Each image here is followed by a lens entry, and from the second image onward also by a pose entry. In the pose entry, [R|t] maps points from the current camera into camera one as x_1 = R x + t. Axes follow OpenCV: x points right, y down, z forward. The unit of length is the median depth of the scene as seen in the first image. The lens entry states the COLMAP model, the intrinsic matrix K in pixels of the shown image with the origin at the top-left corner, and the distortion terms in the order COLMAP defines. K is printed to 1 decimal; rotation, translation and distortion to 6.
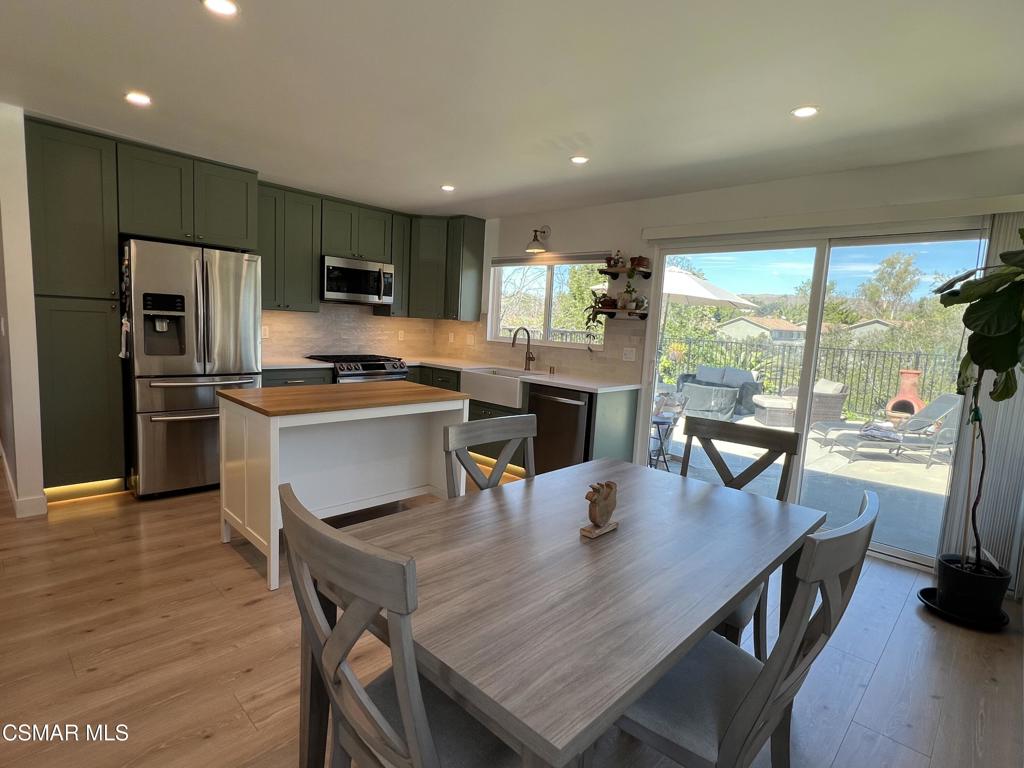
lens RADIAL K [[530.0, 0, 505.9], [0, 530.0, 383.3], [0, 0, 1]] dist [0.007325, -0.001516]
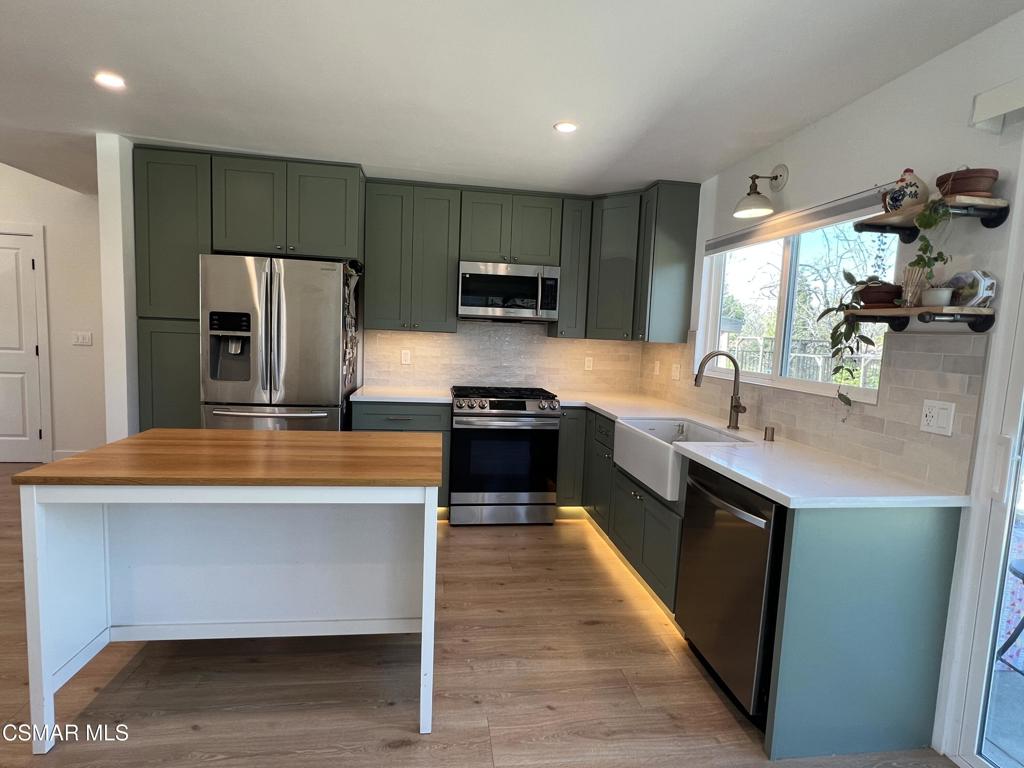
lens RADIAL K [[530.0, 0, 507.3], [0, 530.0, 379.8], [0, 0, 1]] dist [0.007325, -0.001516]
pose [[0.789026, 0.034396, -0.613396, 0.203877], [-0.071305, 0.996811, -0.035825, -0.041316], [0.610208, 0.072005, 0.788962, 0.435184]]
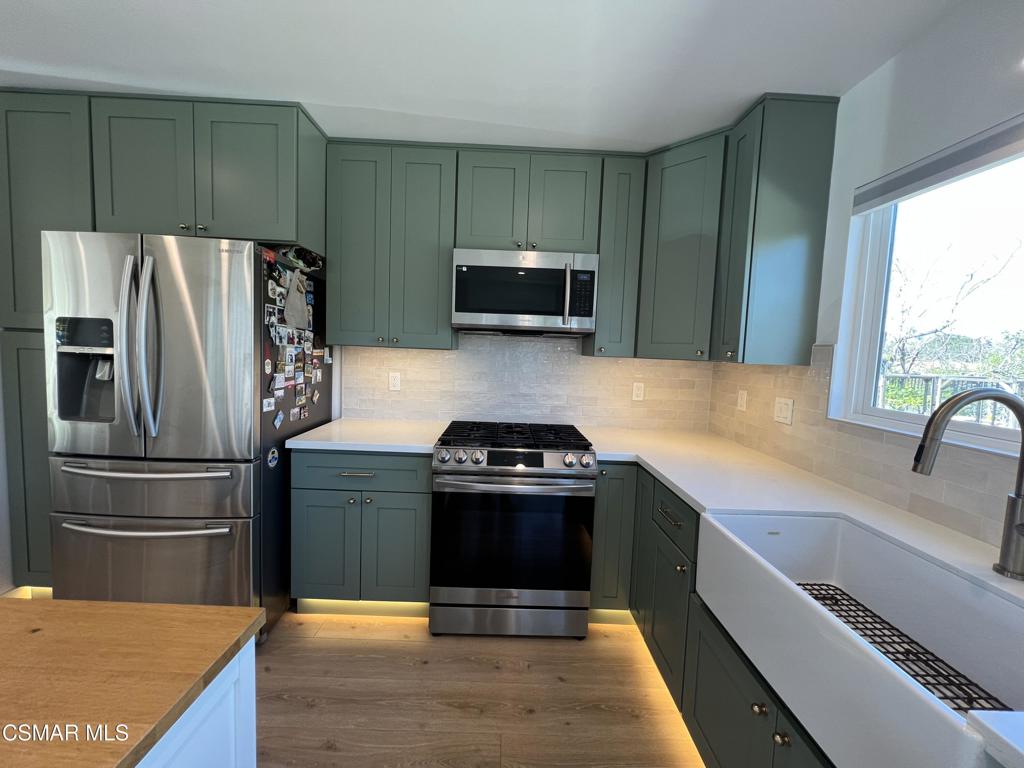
lens RADIAL K [[410.2, 0, 510.4], [0, 410.2, 380.6], [0, 0, 1]] dist [-0.000256, 0.000712]
pose [[0.705543, 0.027336, -0.708139, 0.009894], [-0.084879, 0.995322, -0.046146, -0.087274], [0.703565, 0.092664, 0.704563, 0.752420]]
